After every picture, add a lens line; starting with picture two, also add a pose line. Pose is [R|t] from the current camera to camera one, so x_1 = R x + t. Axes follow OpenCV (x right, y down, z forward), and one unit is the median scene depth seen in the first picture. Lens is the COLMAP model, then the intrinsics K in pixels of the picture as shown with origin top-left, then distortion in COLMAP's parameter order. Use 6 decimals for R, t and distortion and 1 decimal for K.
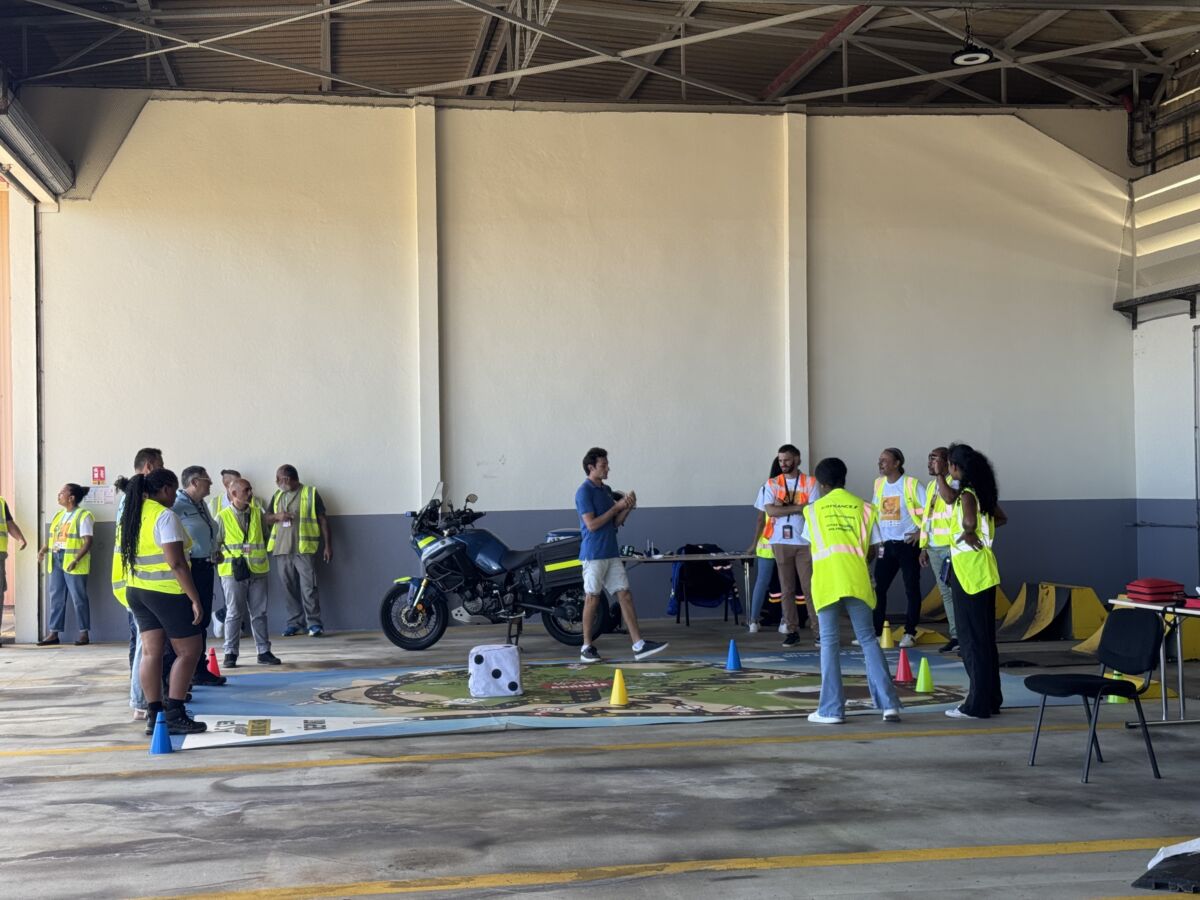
lens RADIAL K [[1646.9, 0, 600.0], [0, 1646.9, 450.0], [0, 0, 1]] dist [0.120224, -0.002305]
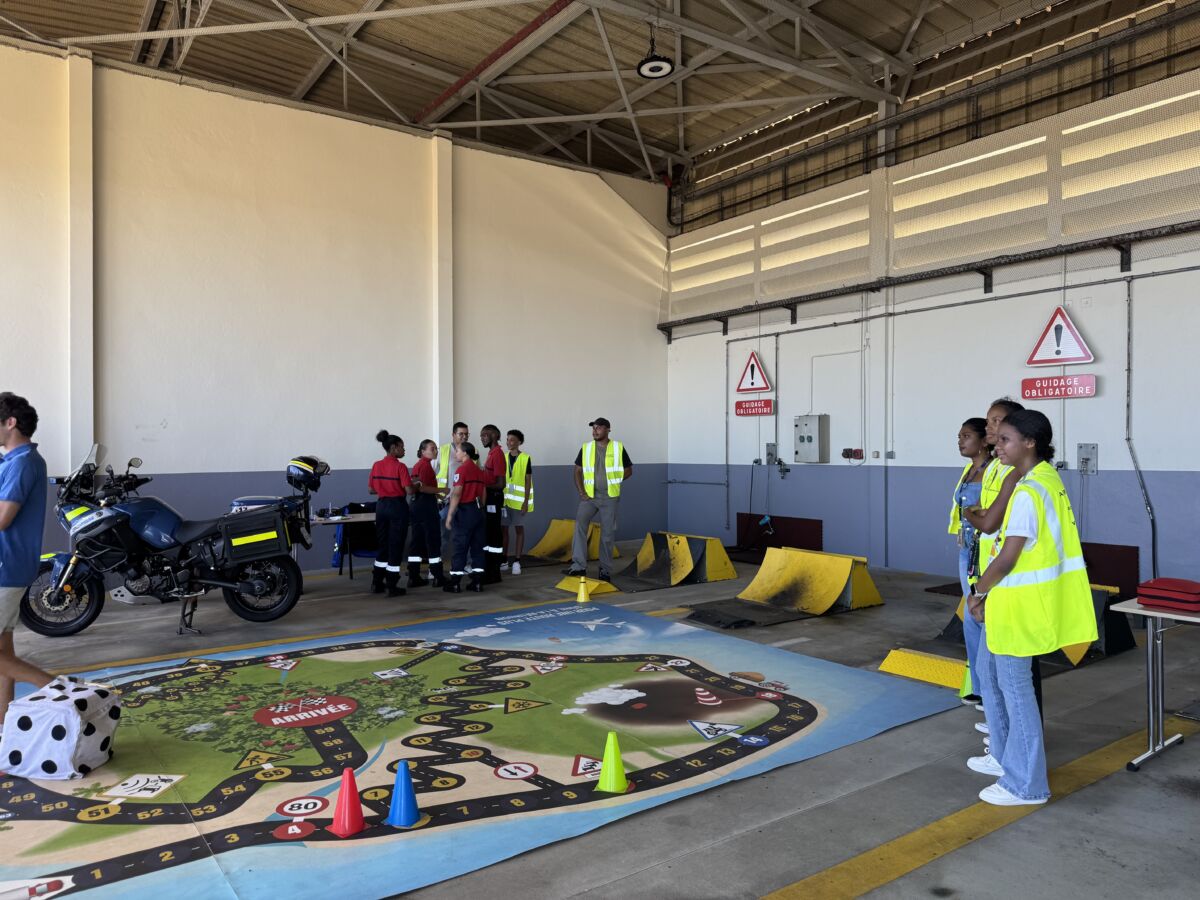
lens RADIAL K [[854.4, 0, 594.6], [0, 854.4, 449.4], [0, 0, 1]] dist [0.059989, -0.060853]
pose [[0.907851, 0.011289, 0.419141, -0.048186], [-0.018755, 0.999730, 0.013696, 0.010474], [-0.418873, -0.020295, 0.907818, 0.461707]]
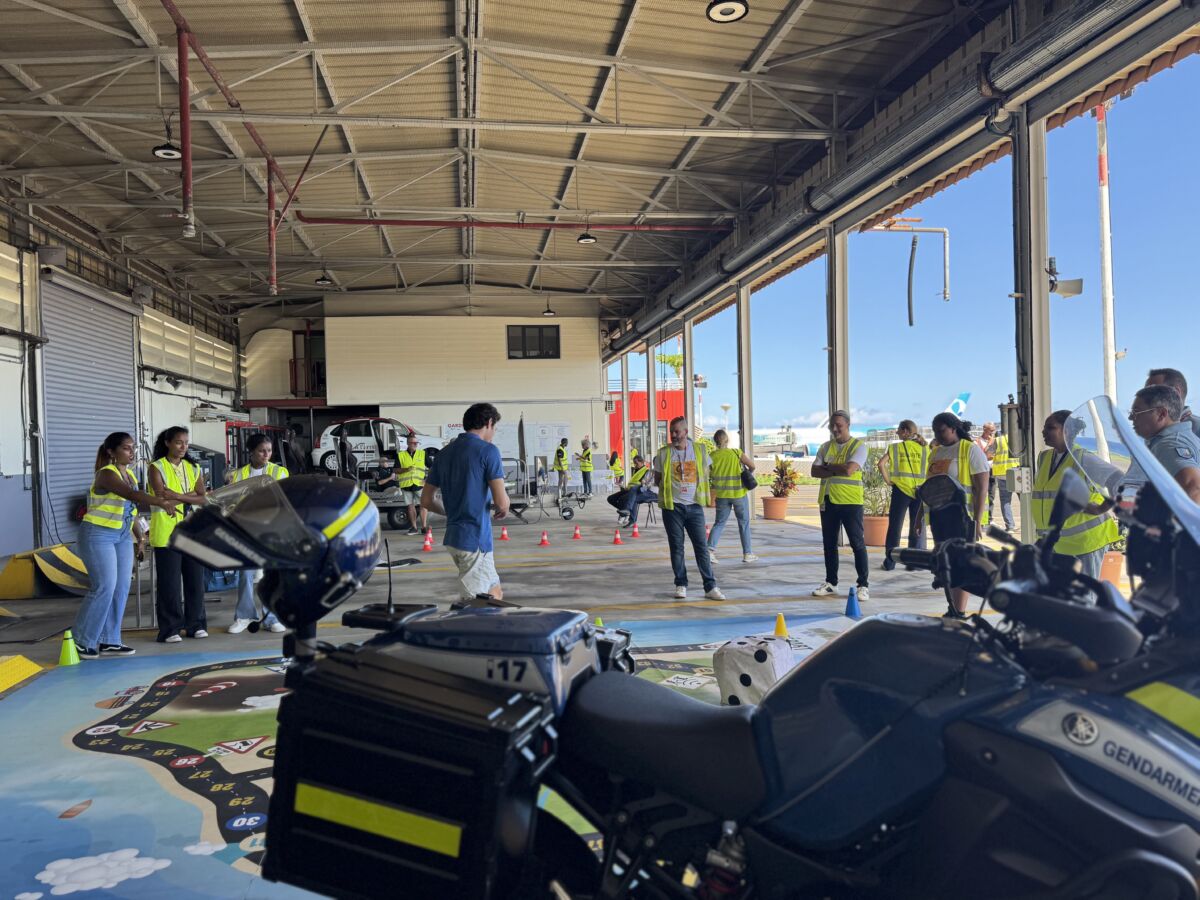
lens RADIAL K [[859.7, 0, 606.5], [0, 859.7, 445.0], [0, 0, 1]] dist [0.112876, -0.185416]
pose [[-0.998977, 0.043727, 0.011512, -0.035938], [0.043540, 0.998922, -0.016077, 0.024209], [-0.012203, -0.015560, -0.999804, 1.148546]]
